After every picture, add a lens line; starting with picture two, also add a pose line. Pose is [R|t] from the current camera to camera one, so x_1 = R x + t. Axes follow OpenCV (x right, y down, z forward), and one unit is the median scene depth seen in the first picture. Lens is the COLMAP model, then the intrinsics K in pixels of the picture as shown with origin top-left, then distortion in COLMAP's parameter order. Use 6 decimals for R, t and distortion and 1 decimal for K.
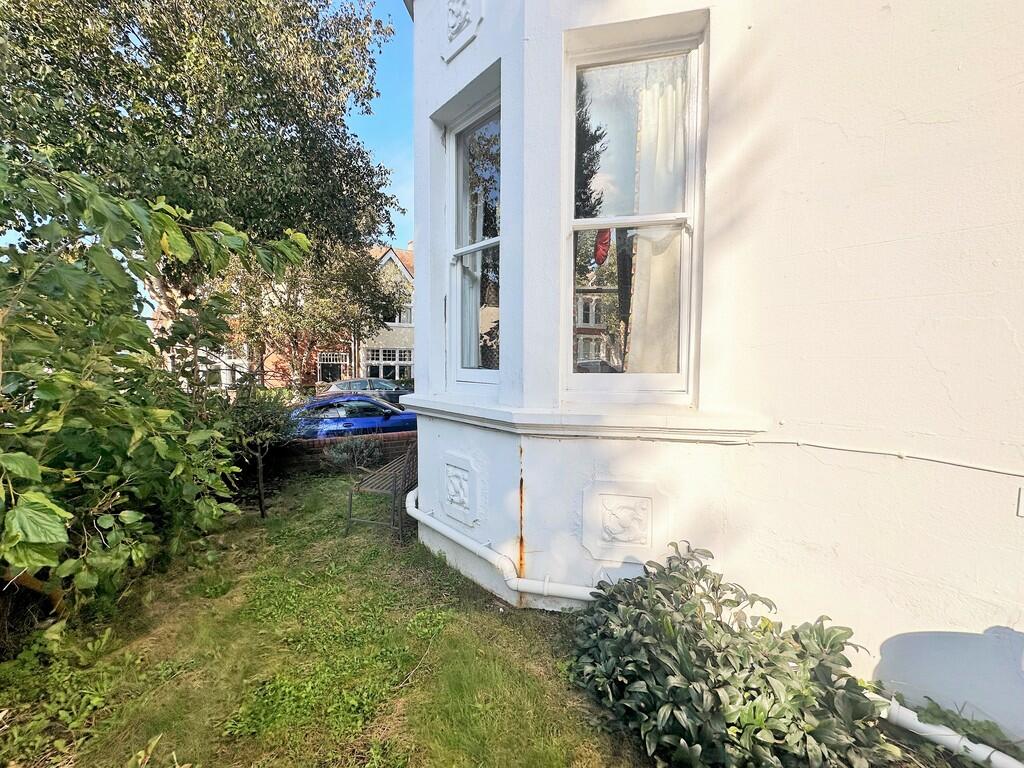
lens RADIAL K [[407.3, 0, 512.0], [0, 407.3, 384.0], [0, 0, 1]] dist [-0.000654, 0.000183]
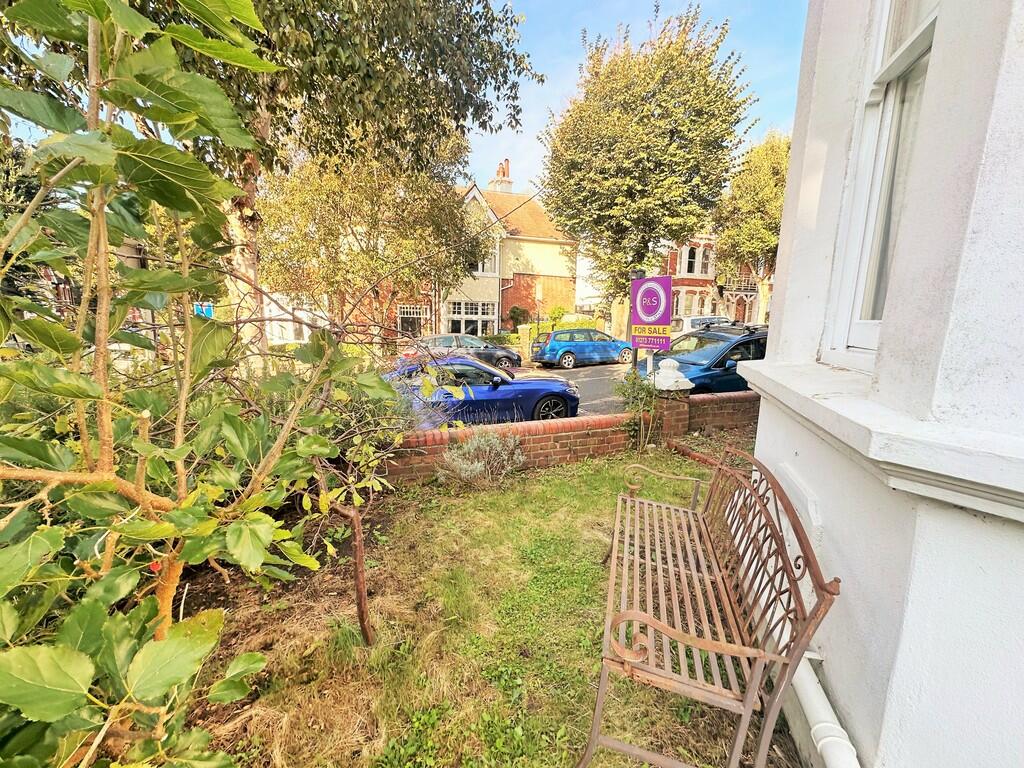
lens RADIAL K [[407.3, 0, 512.0], [0, 407.3, 384.0], [0, 0, 1]] dist [-0.000654, 0.000183]
pose [[0.987658, 0.034991, -0.152669, -0.072790], [-0.018557, 0.994002, 0.107774, -0.003497], [0.155525, -0.103611, 0.982383, 0.112830]]
